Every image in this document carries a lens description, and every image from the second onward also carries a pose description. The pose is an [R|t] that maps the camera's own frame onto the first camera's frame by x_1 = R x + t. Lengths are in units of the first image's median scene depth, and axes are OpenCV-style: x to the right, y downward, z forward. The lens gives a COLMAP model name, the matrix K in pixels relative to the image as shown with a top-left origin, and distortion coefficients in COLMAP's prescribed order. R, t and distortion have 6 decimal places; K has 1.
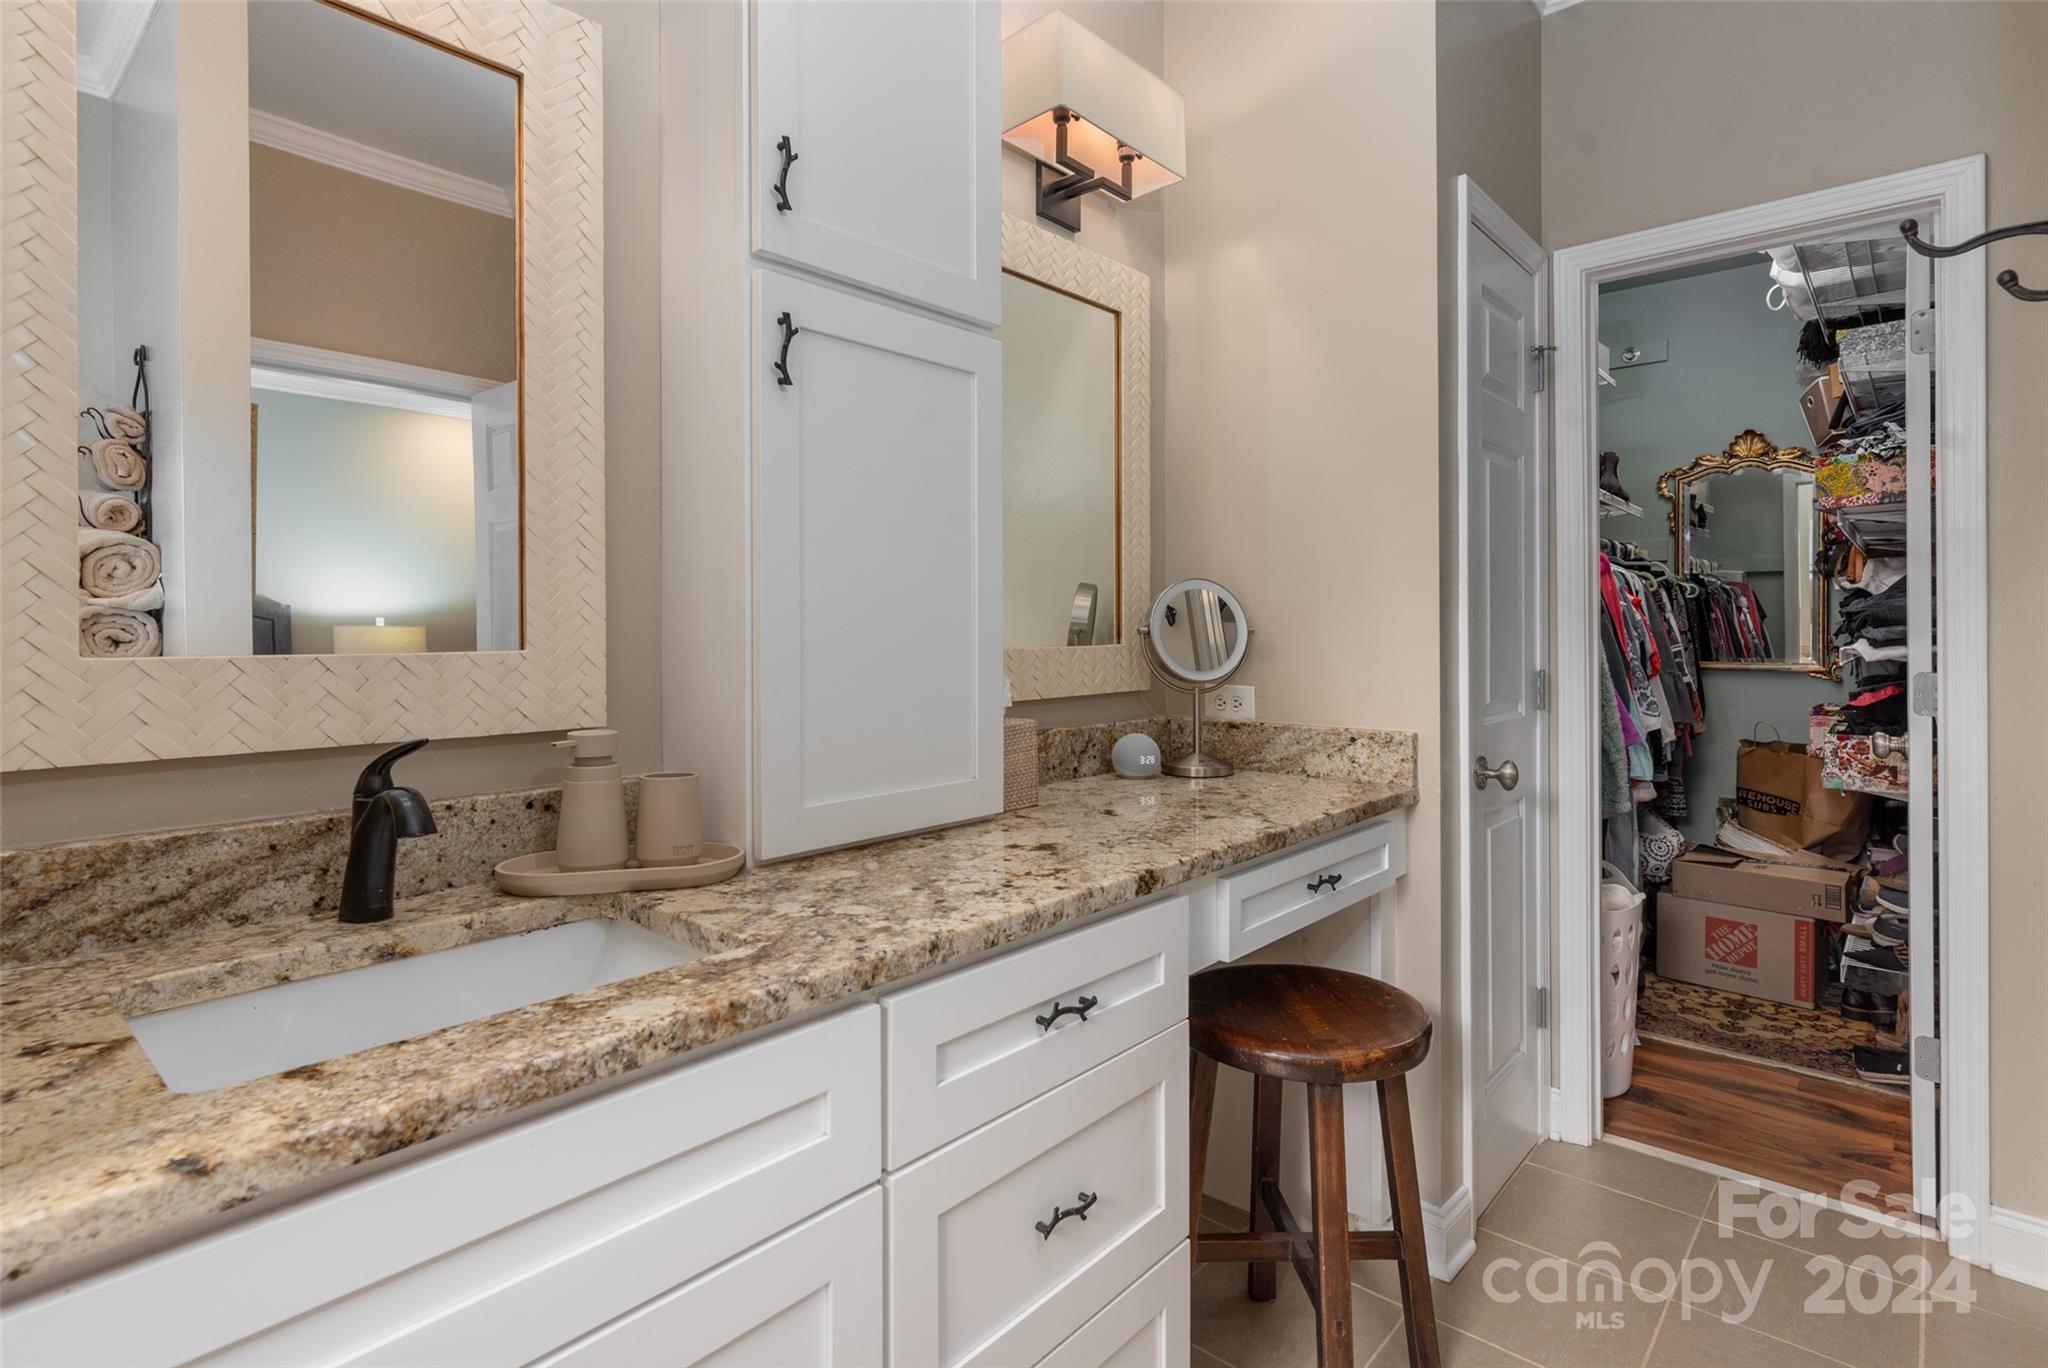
lens RADIAL K [[997.3, 0, 1017.7], [0, 997.3, 640.4], [0, 0, 1]] dist [0.004889, -0.000778]
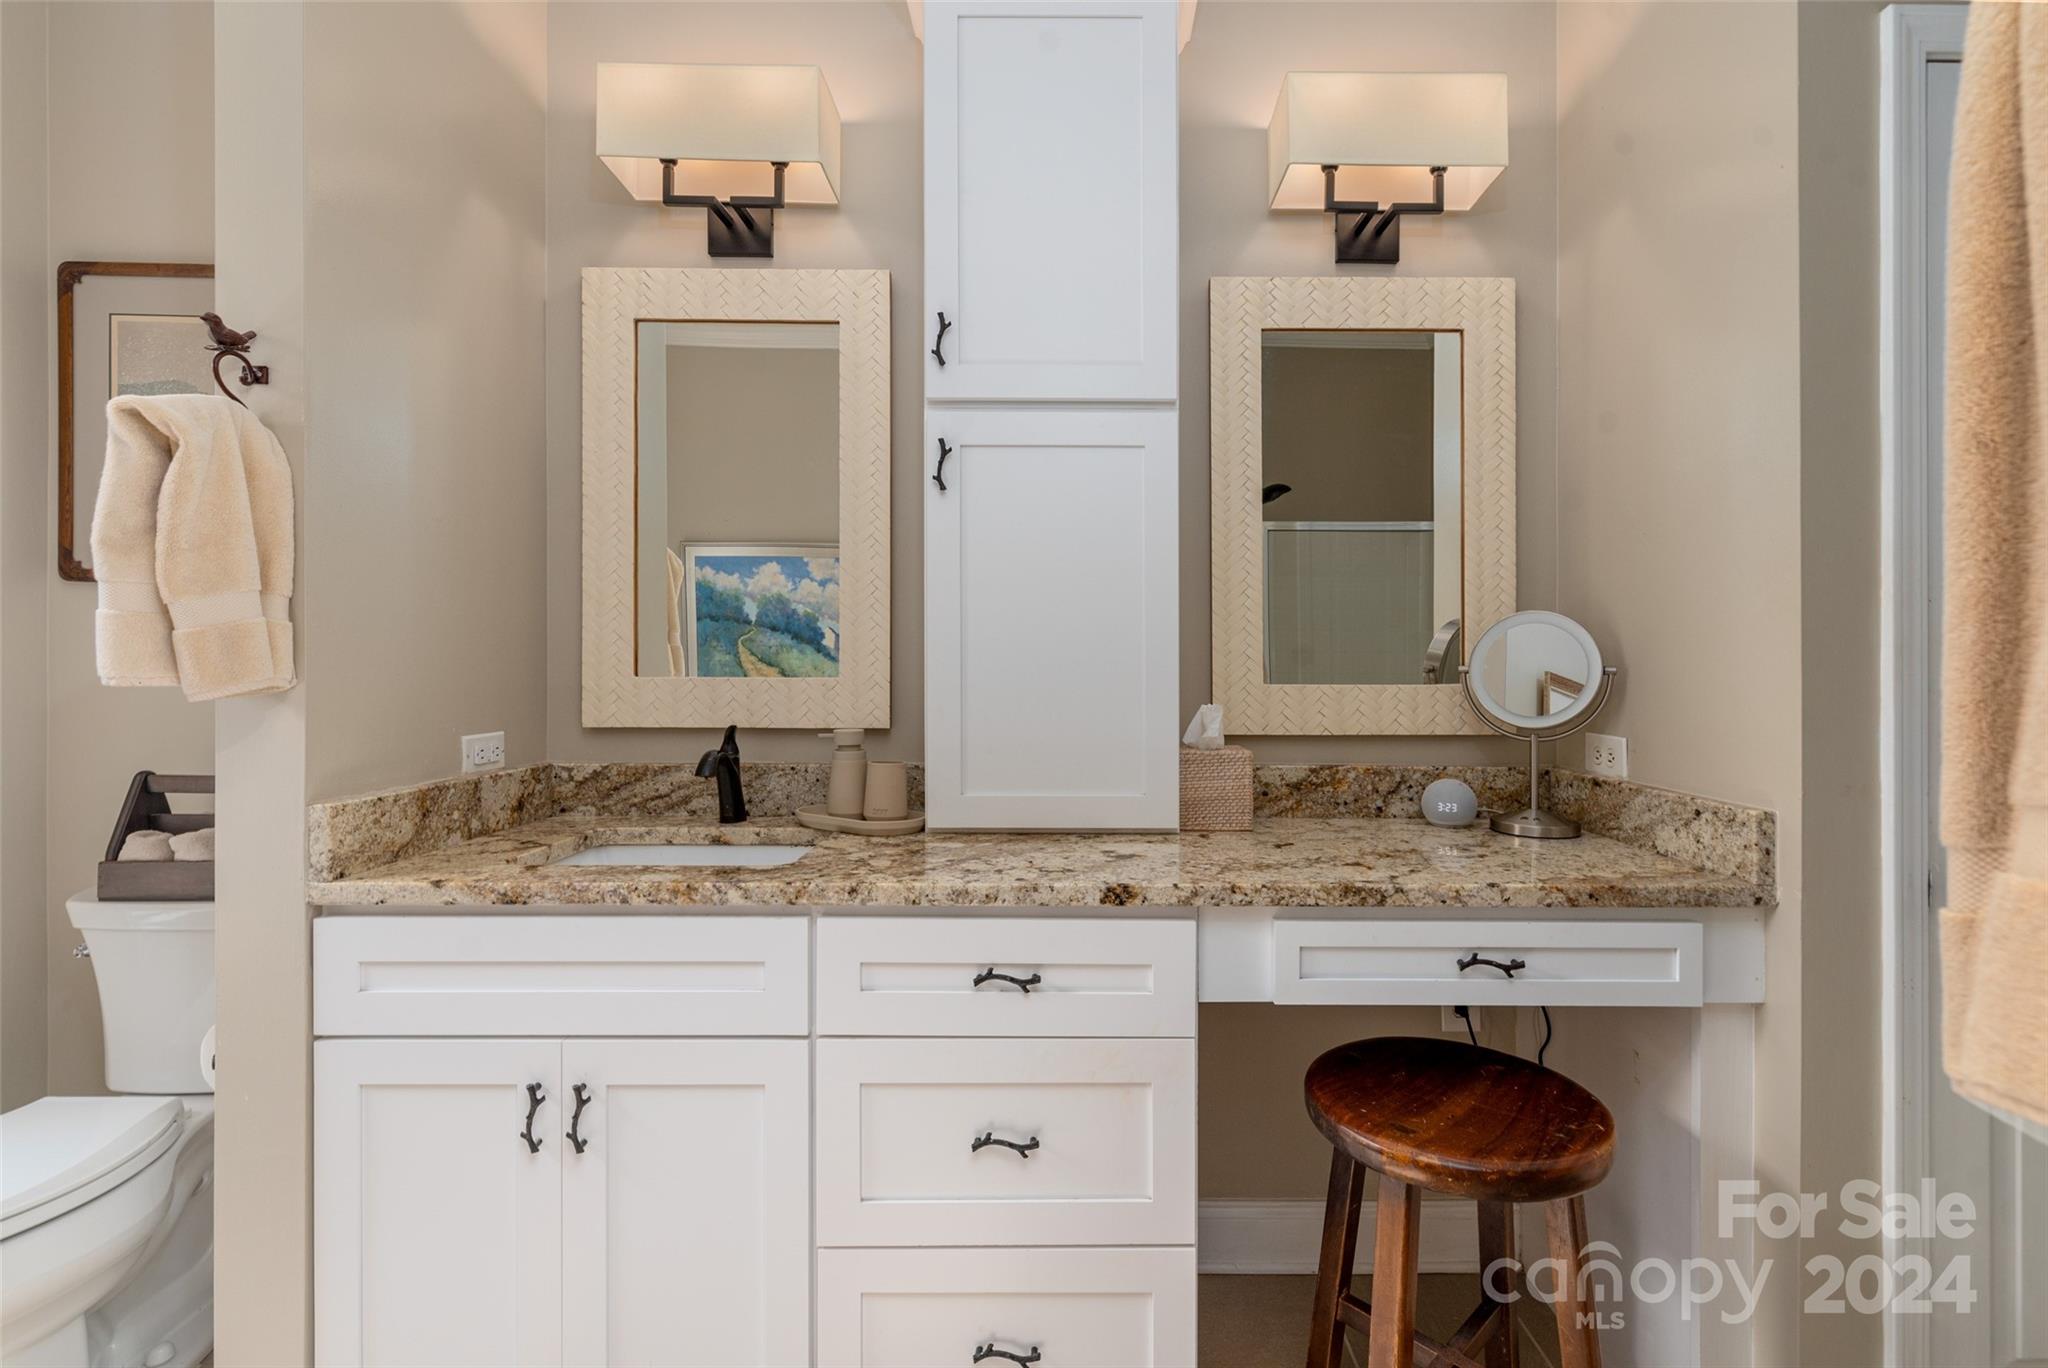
lens RADIAL K [[912.9, 0, 1103.4], [0, 912.9, 671.6], [0, 0, 1]] dist [0.002953, 0.000241]
pose [[0.689797, 0.011701, -0.723909, 0.816416], [-0.014300, 0.999895, 0.002535, -0.008297], [0.723862, 0.008603, 0.689891, 0.271146]]
